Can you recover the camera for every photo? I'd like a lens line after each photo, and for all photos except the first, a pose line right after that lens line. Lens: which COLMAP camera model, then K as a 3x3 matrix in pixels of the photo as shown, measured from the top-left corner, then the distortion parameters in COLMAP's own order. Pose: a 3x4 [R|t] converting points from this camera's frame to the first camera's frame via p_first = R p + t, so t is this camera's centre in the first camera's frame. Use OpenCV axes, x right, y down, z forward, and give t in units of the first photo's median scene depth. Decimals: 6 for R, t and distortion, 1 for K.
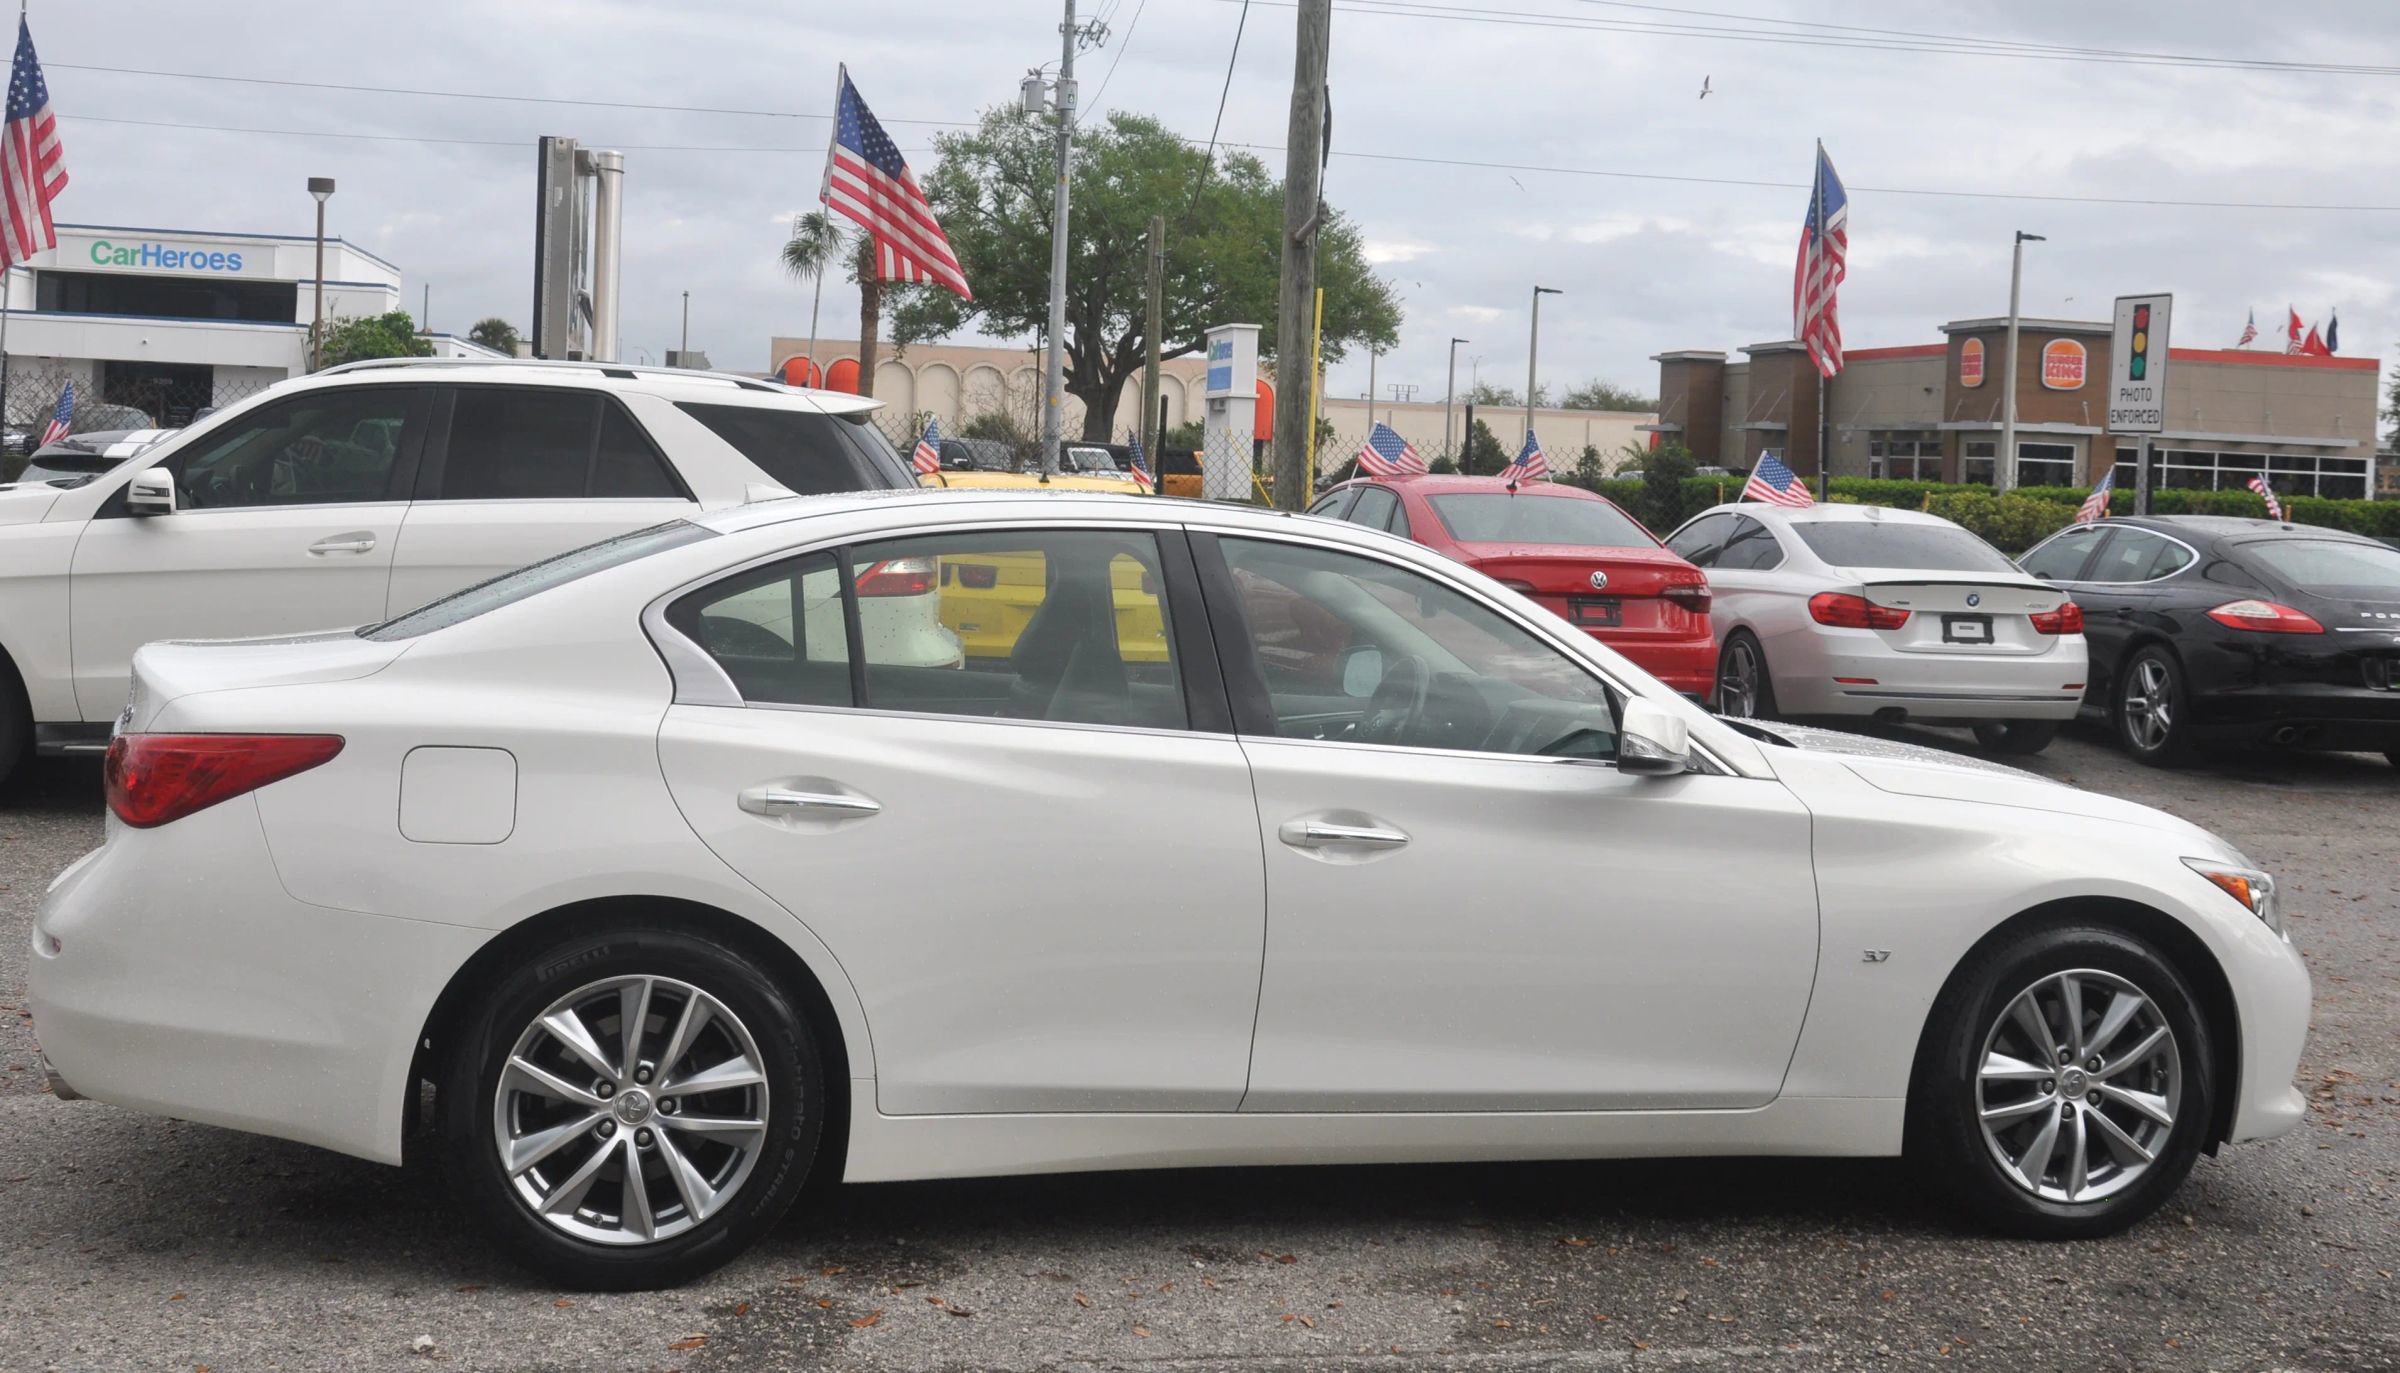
lens RADIAL K [[2897.2, 0, 1209.8], [0, 2897.2, 489.2], [0, 0, 1]] dist [-0.004116, 0.000000]
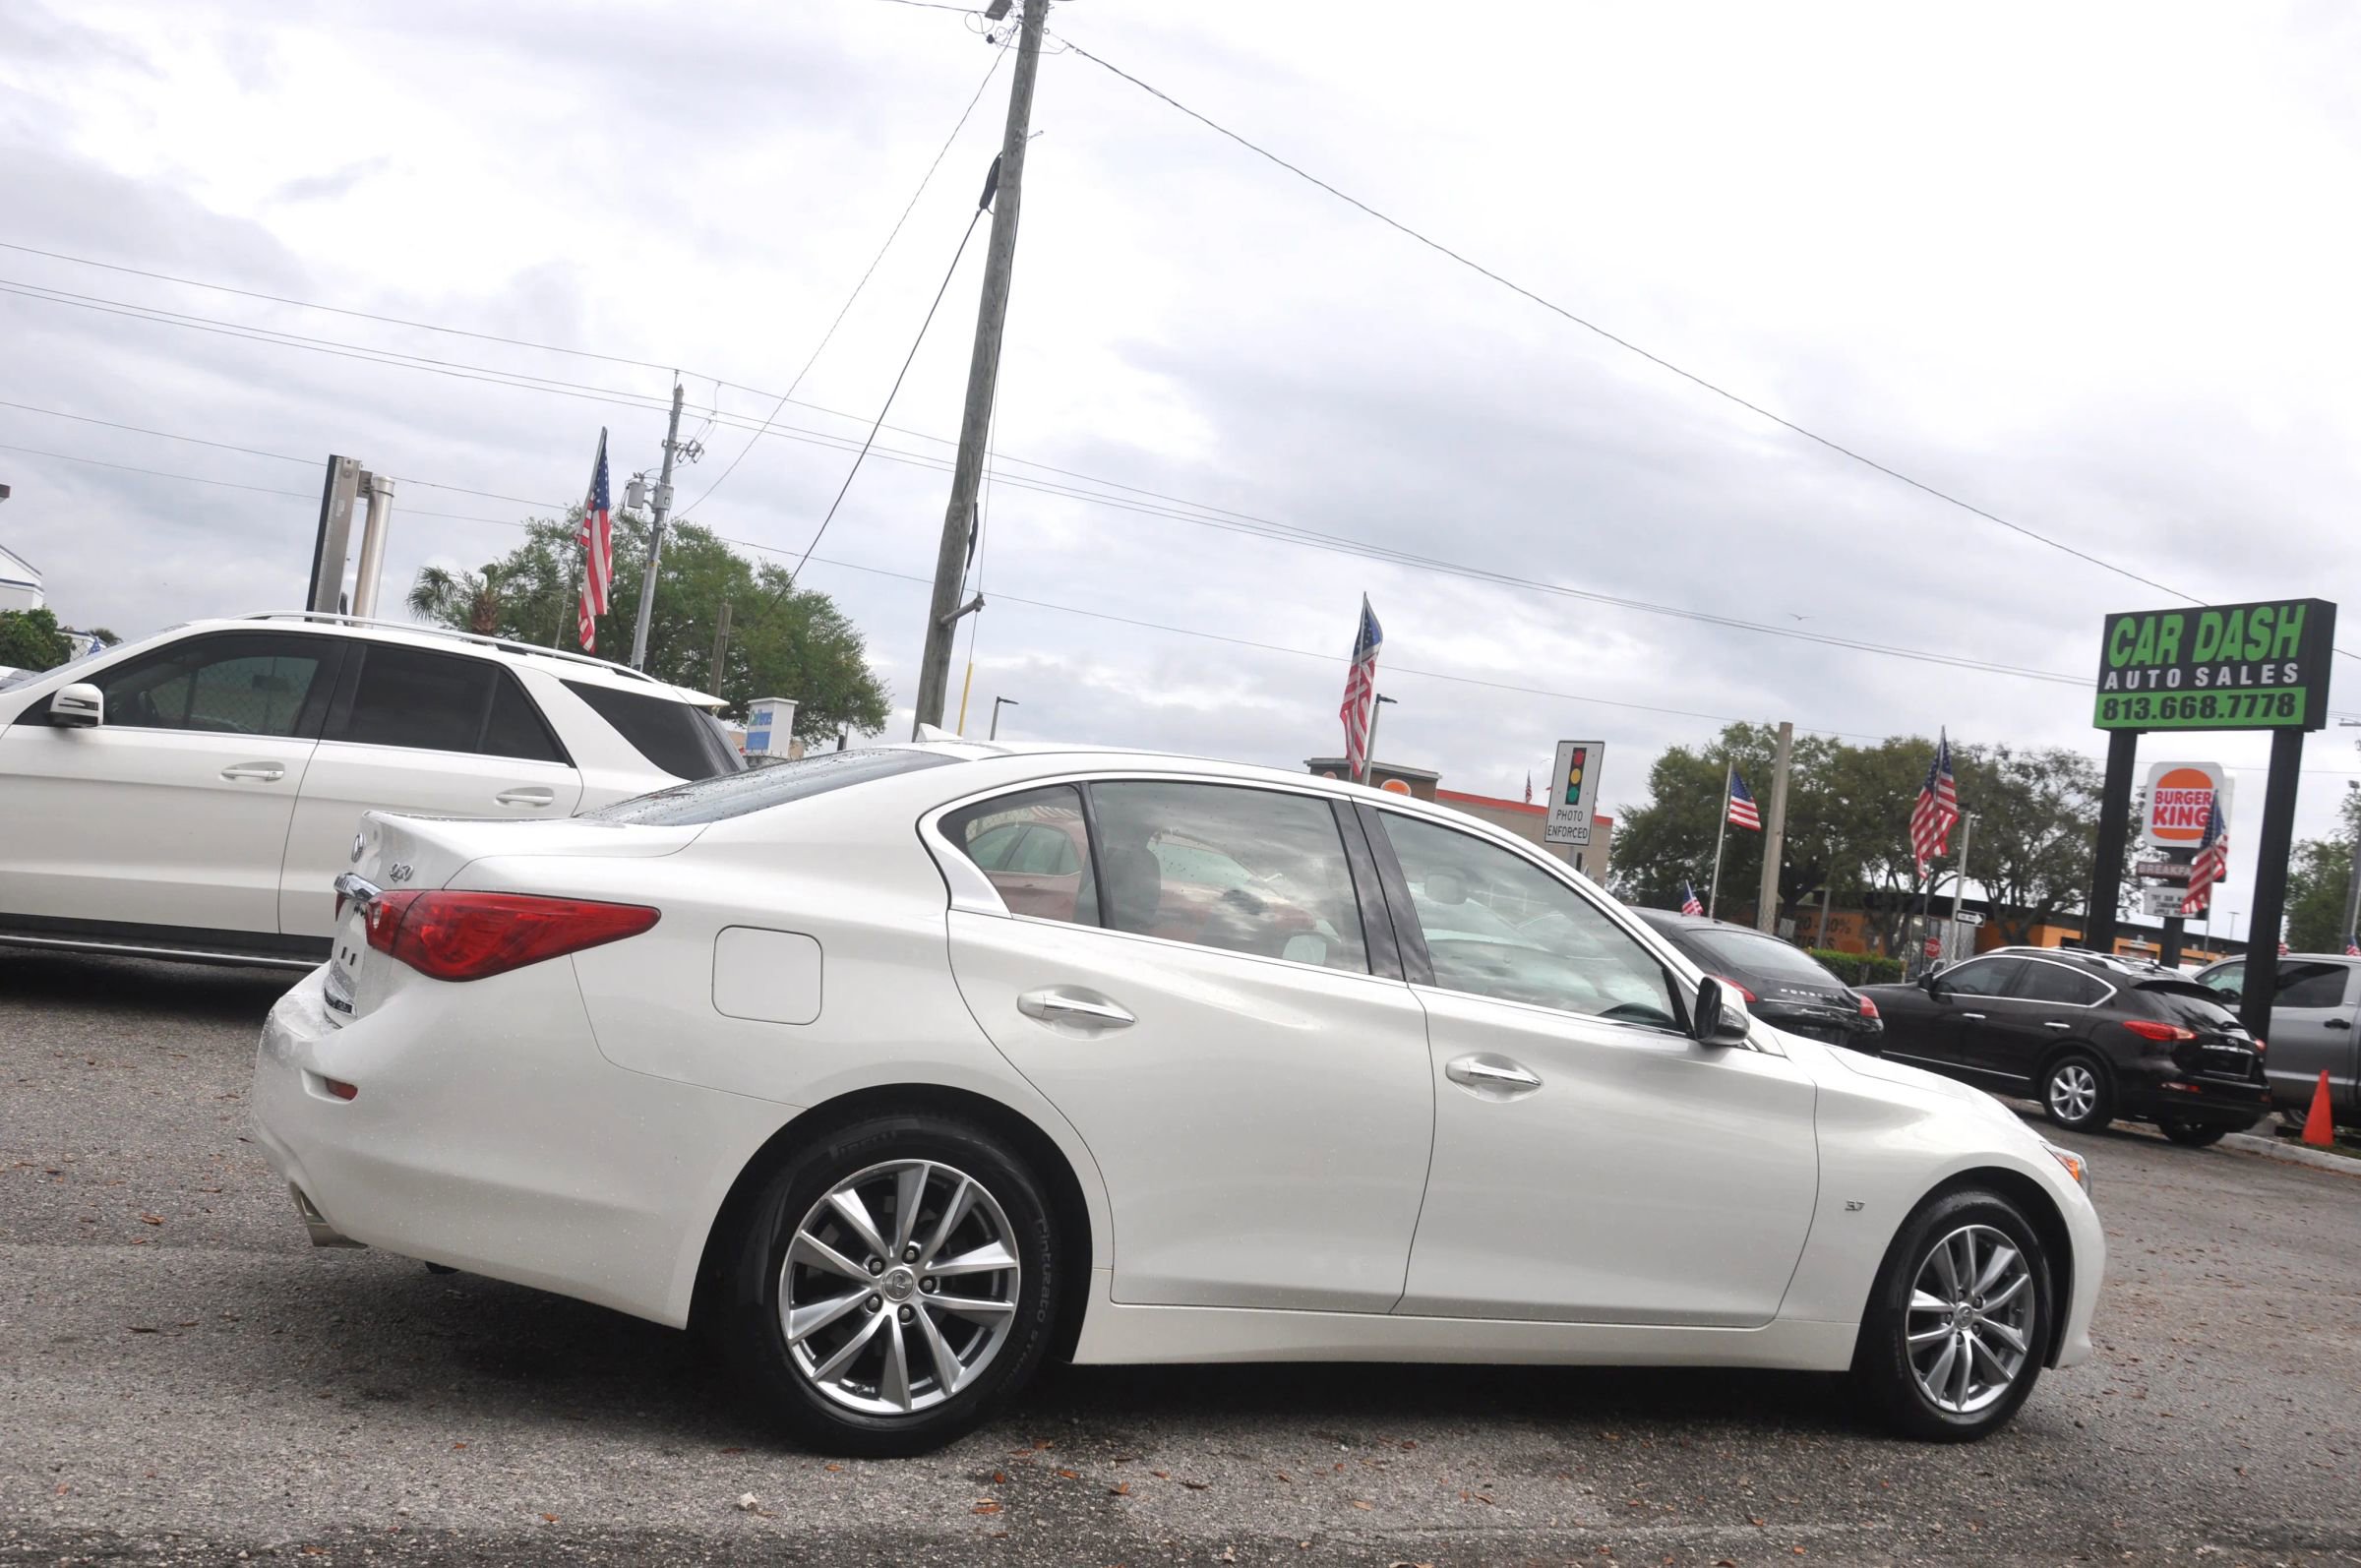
lens RADIAL K [[2229.0, 0, 1183.2], [0, 2229.0, 792.6], [0, 0, 1]] dist [-0.050543, 0.000000]
pose [[0.961484, 0.100952, 0.255652, -0.288079], [-0.091757, 0.994640, -0.047675, 0.057038], [-0.259095, 0.022381, 0.965593, 0.166116]]
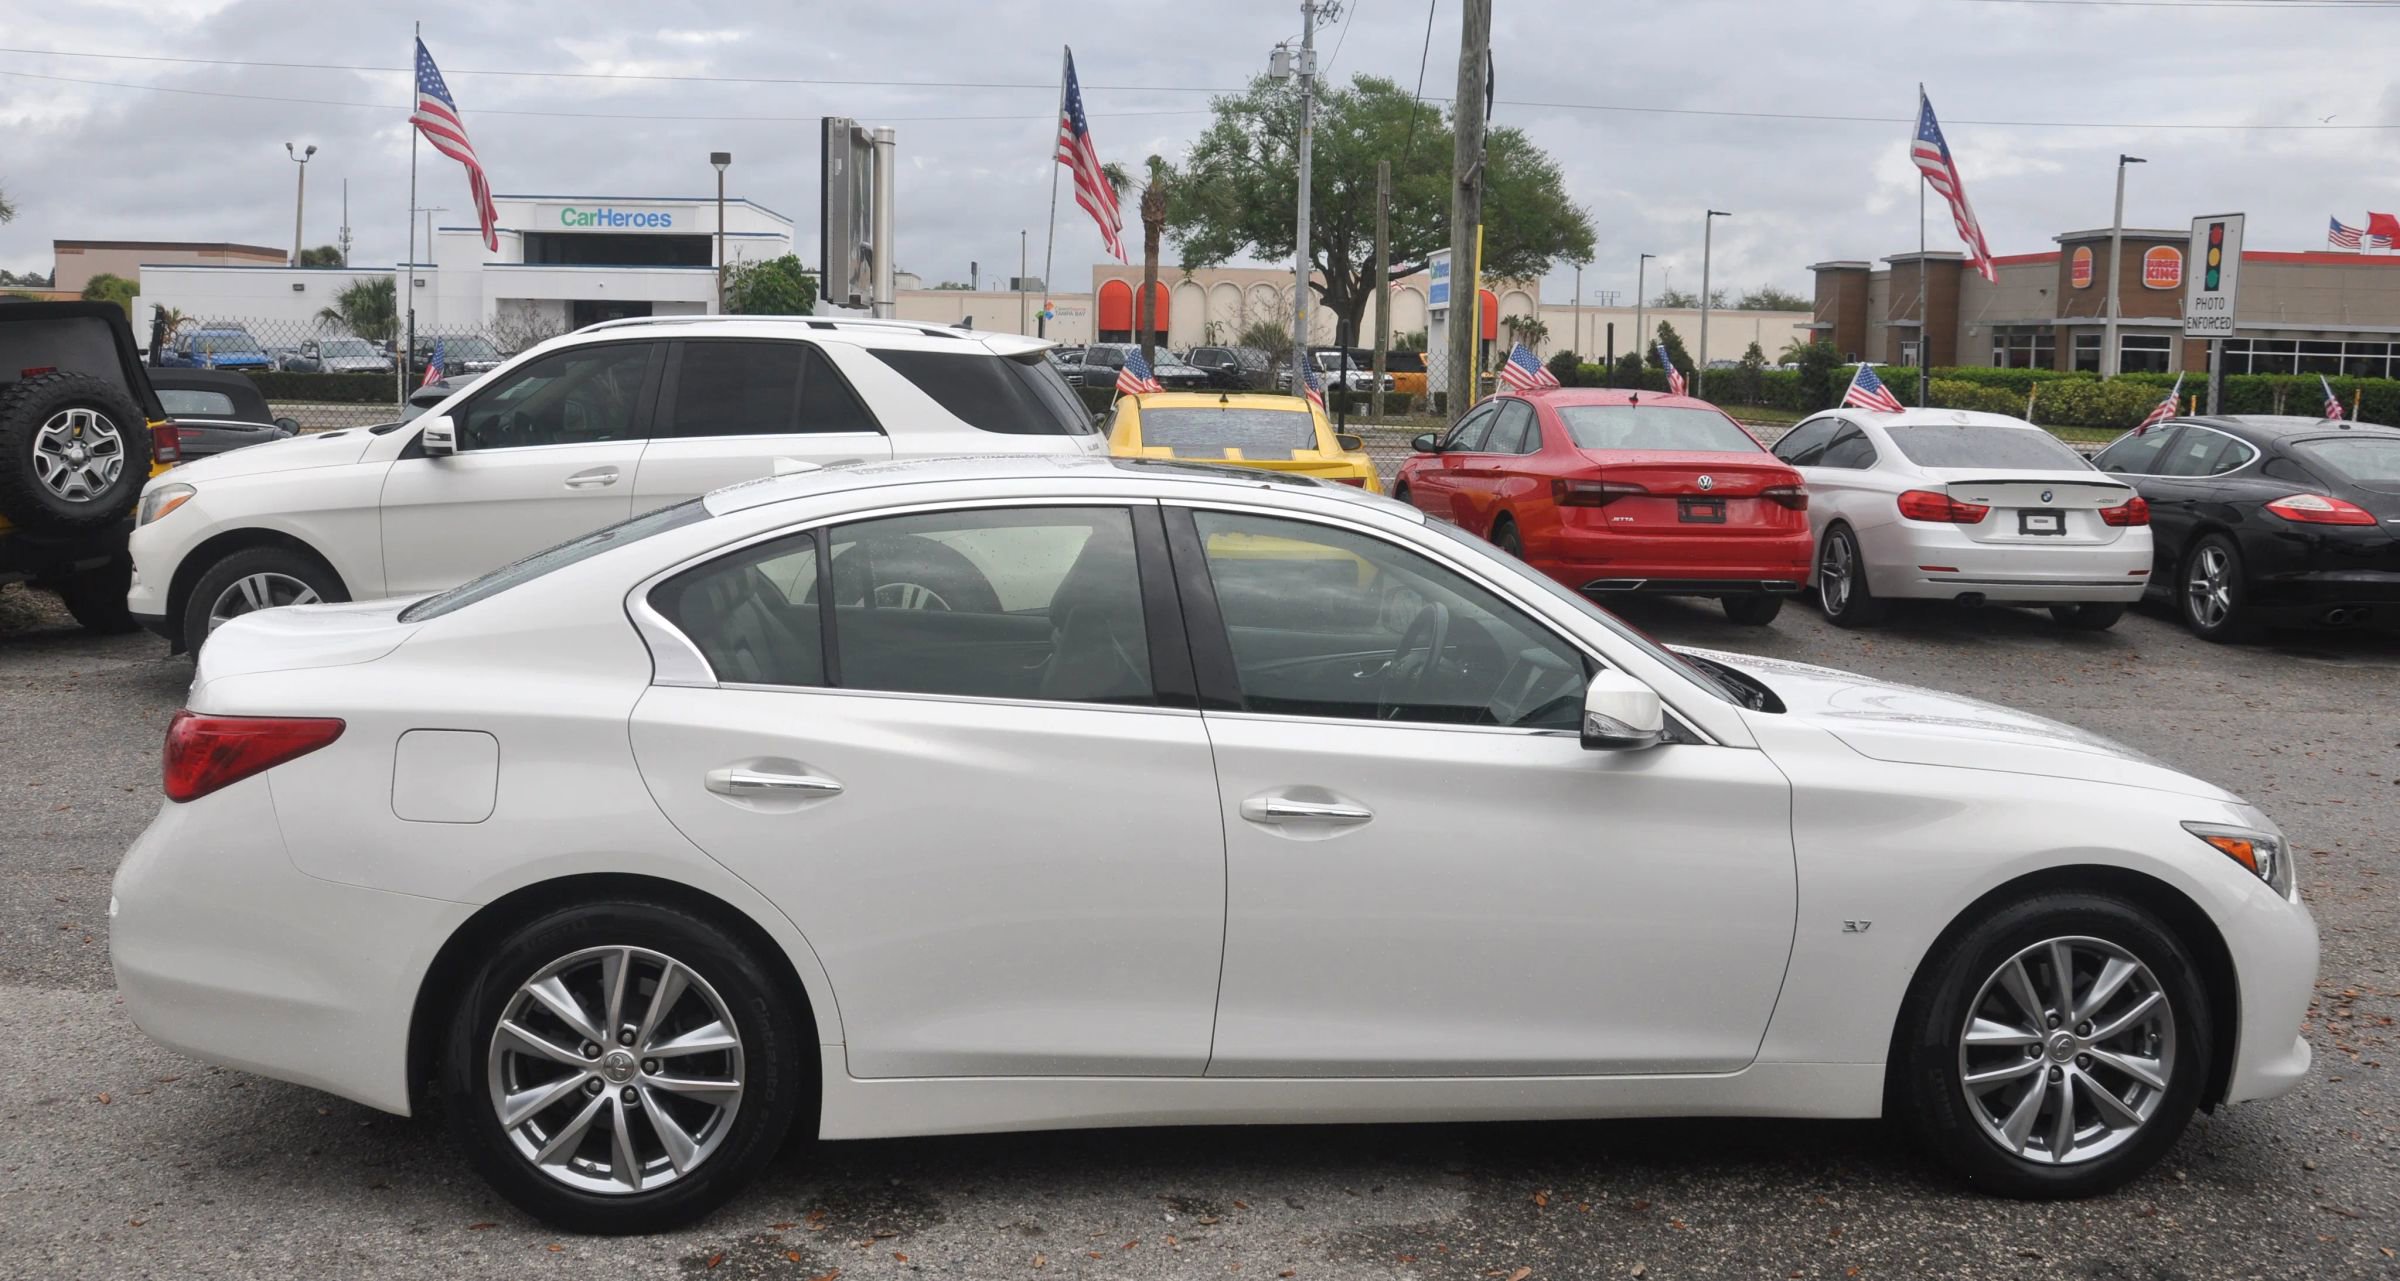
lens RADIAL K [[2244.2, 0, 1147.1], [0, 2244.2, 556.4], [0, 0, 1]] dist [-0.080308, 0.081570]
pose [[0.988724, -0.006284, -0.149617, 0.101535], [0.018572, 0.996551, 0.080875, -0.030634], [0.148592, -0.082742, 0.985431, 0.215717]]
